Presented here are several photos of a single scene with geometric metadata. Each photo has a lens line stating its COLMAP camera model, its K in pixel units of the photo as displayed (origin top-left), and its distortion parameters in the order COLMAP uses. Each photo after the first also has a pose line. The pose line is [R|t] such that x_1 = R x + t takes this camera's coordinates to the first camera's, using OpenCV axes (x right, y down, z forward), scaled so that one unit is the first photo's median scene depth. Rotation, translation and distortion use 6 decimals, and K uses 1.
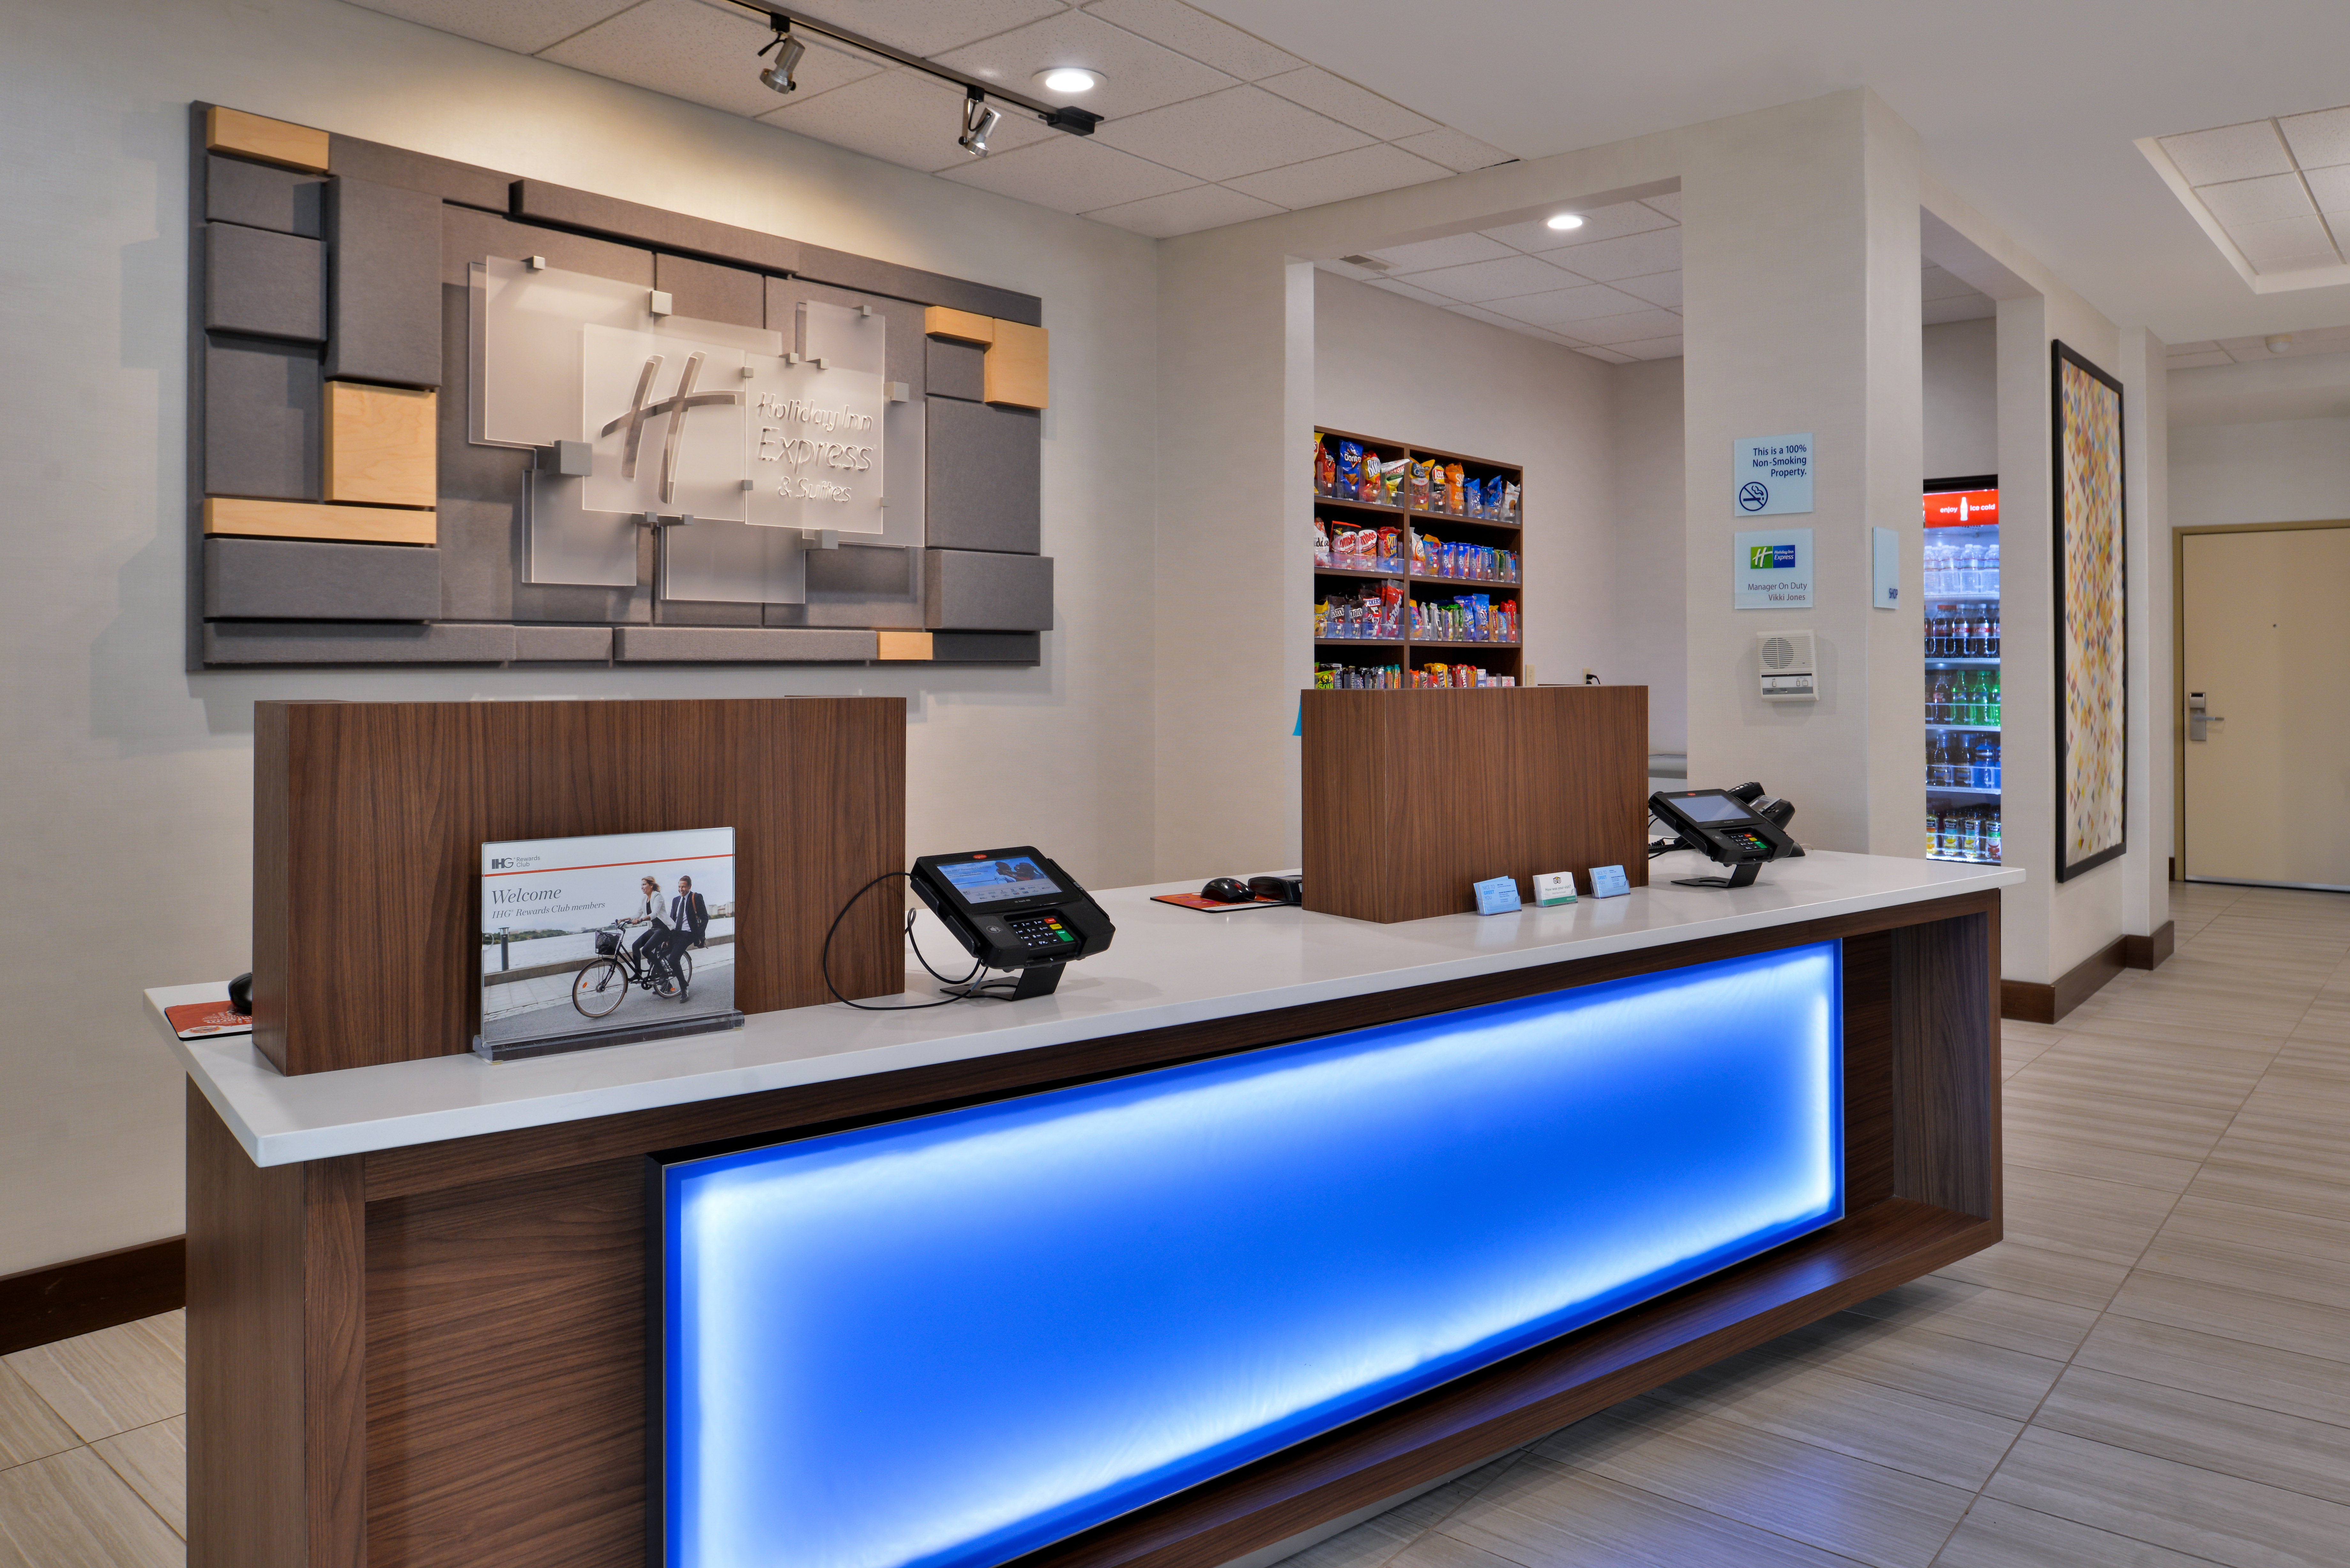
lens RADIAL K [[1650.0, 0, 1195.5], [0, 1650.0, 682.9], [0, 0, 1]] dist [-0.013975, -0.006605]
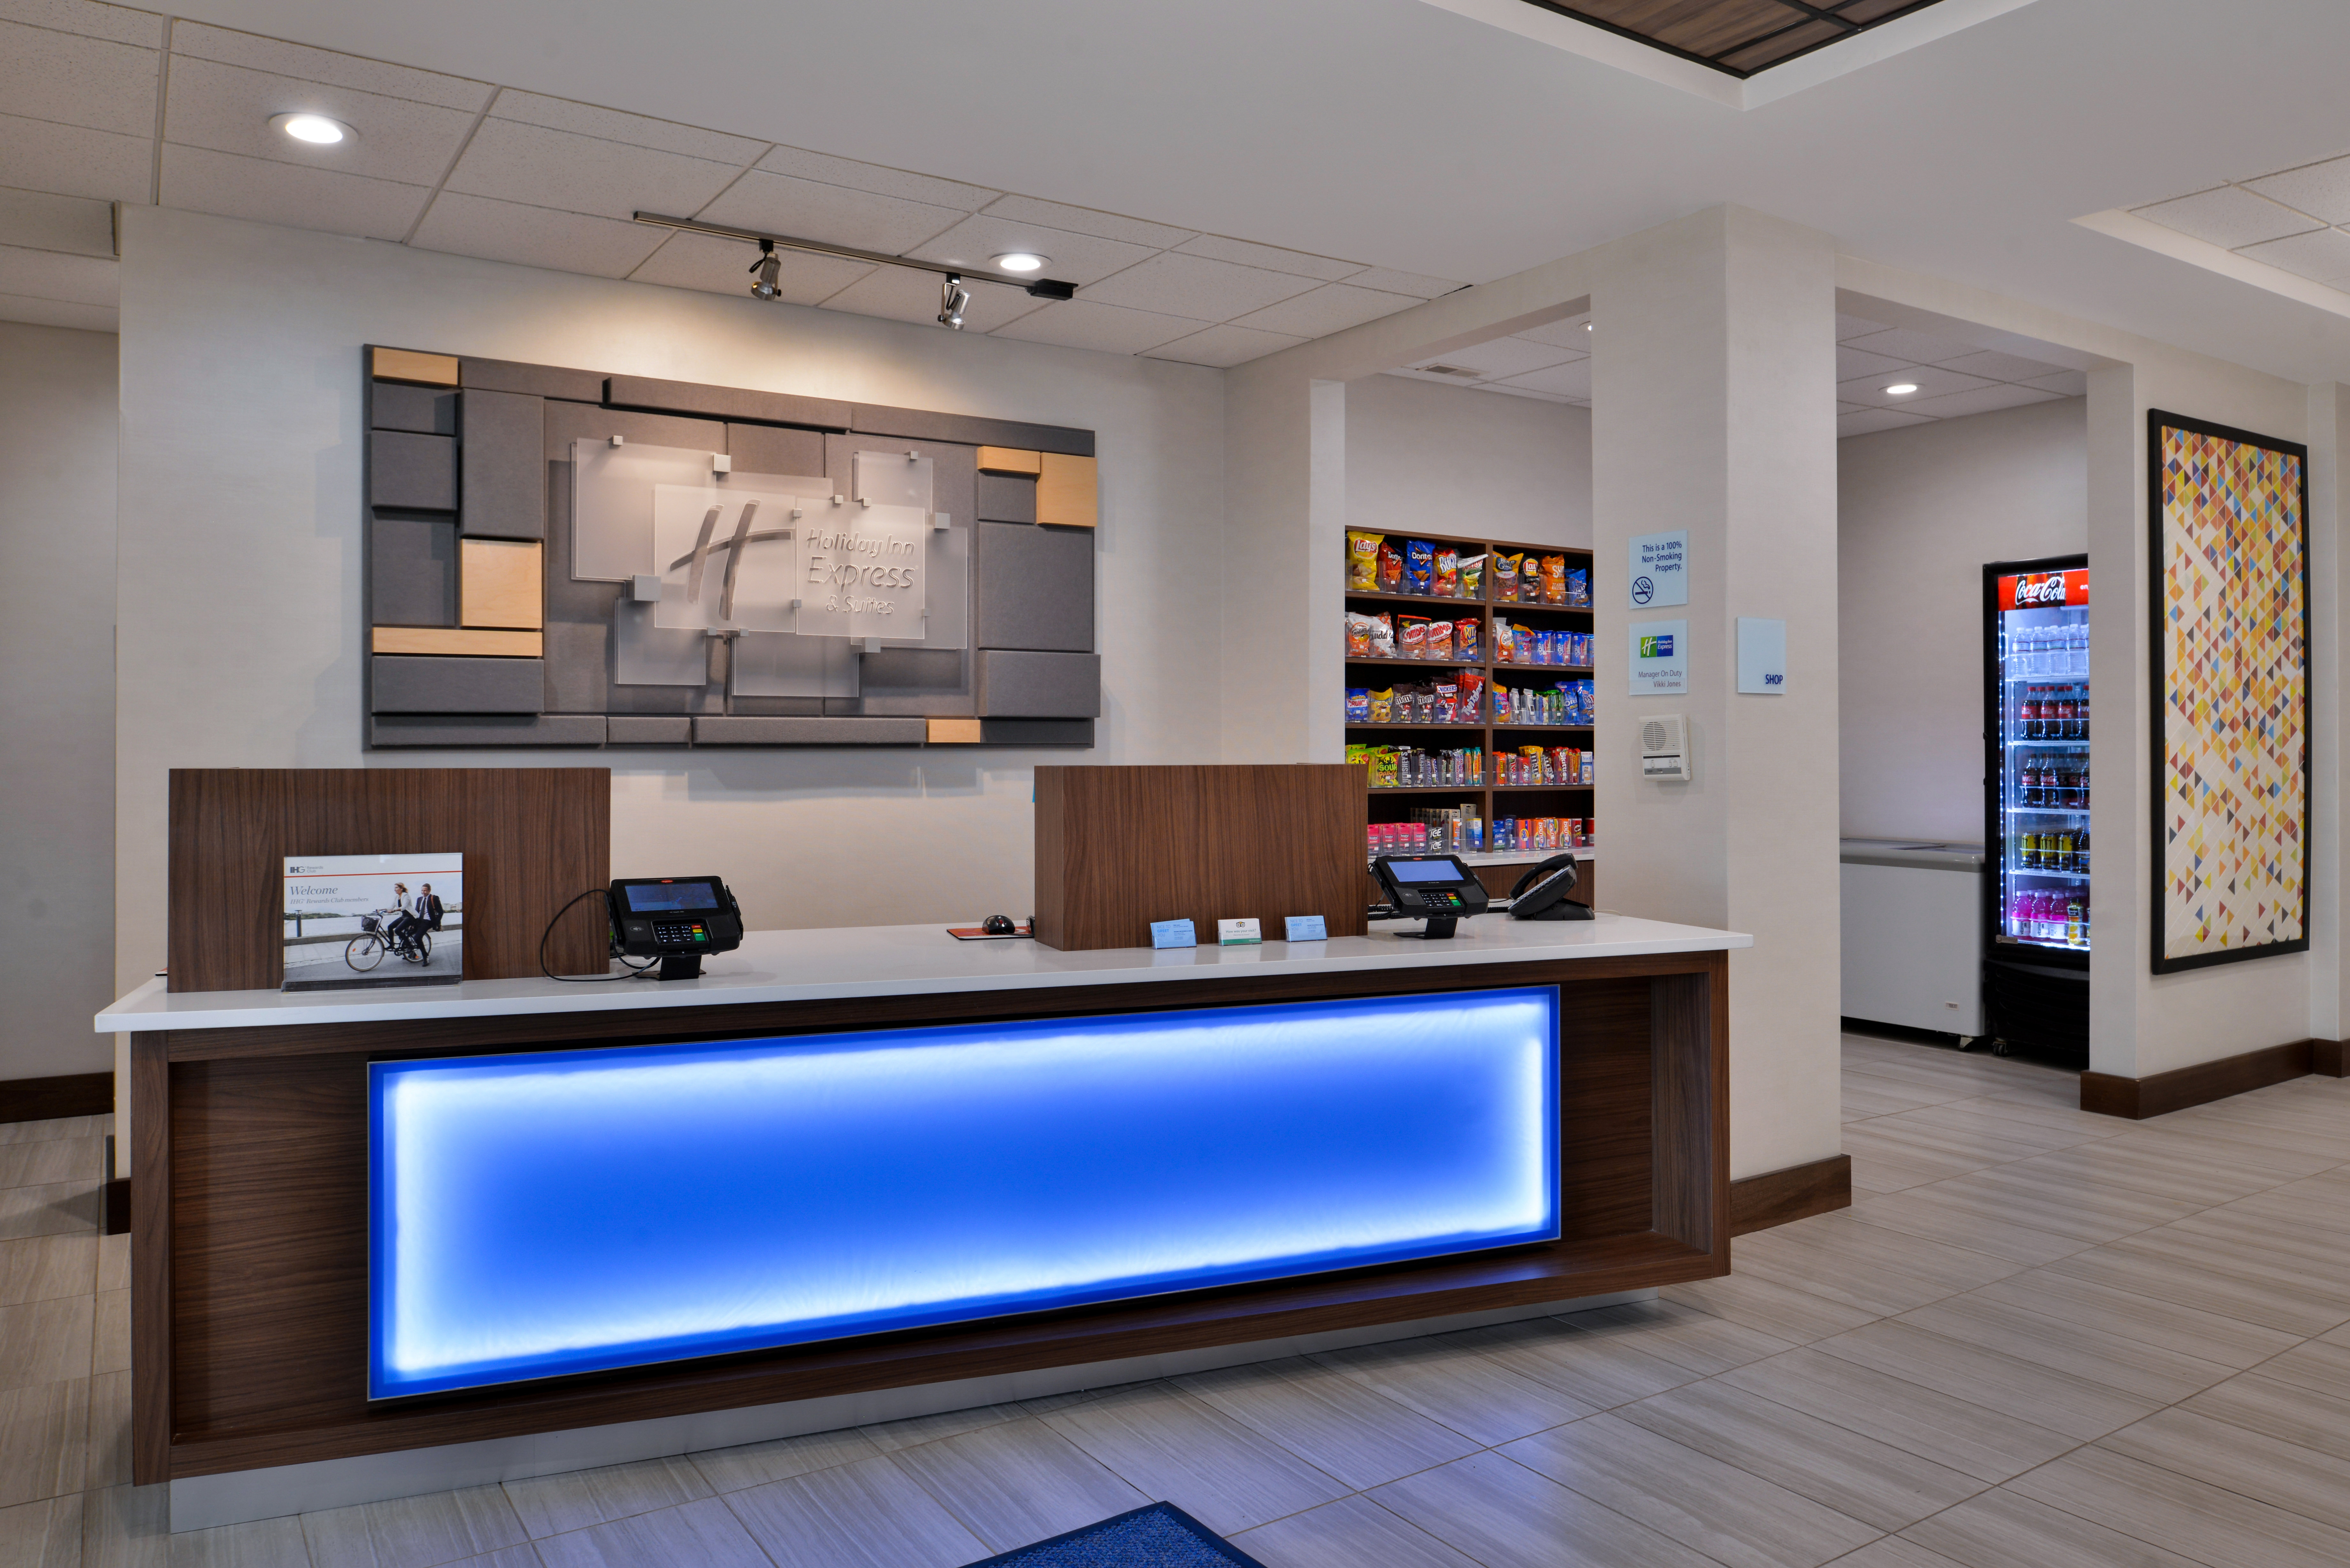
lens RADIAL K [[1650.0, 0, 1175.4], [0, 1650.0, 777.5], [0, 0, 1]] dist [-0.013975, -0.006605]
pose [[0.958257, 0.005736, -0.285851, 0.422231], [-0.003798, 0.999966, 0.007332, 0.002547], [0.285884, -0.005940, 0.958246, -0.140383]]
